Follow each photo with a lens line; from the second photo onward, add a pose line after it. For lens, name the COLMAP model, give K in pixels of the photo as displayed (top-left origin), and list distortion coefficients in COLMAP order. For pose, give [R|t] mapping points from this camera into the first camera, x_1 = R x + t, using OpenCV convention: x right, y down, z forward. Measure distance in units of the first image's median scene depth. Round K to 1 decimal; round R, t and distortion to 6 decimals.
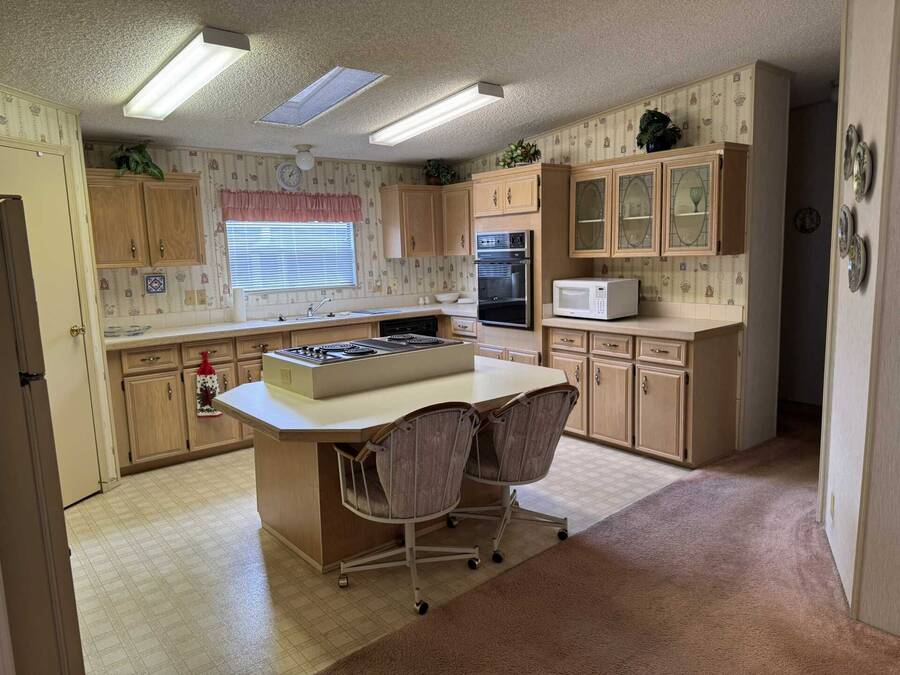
lens RADIAL K [[631.7, 0, 450.0], [0, 631.7, 337.5], [0, 0, 1]] dist [0.097349, -0.086027]
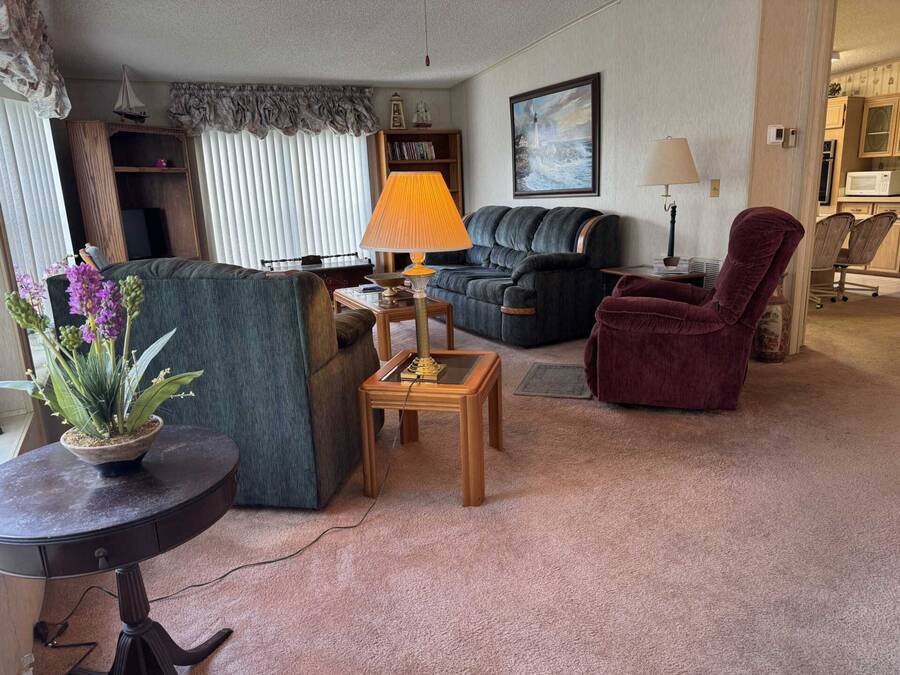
lens RADIAL K [[631.7, 0, 450.0], [0, 631.7, 337.5], [0, 0, 1]] dist [0.097349, -0.086027]
pose [[0.978743, 0.041587, -0.200827, -0.468885], [-0.021150, 0.994471, 0.102858, 0.175706], [0.203995, -0.096424, 0.974212, -0.821675]]
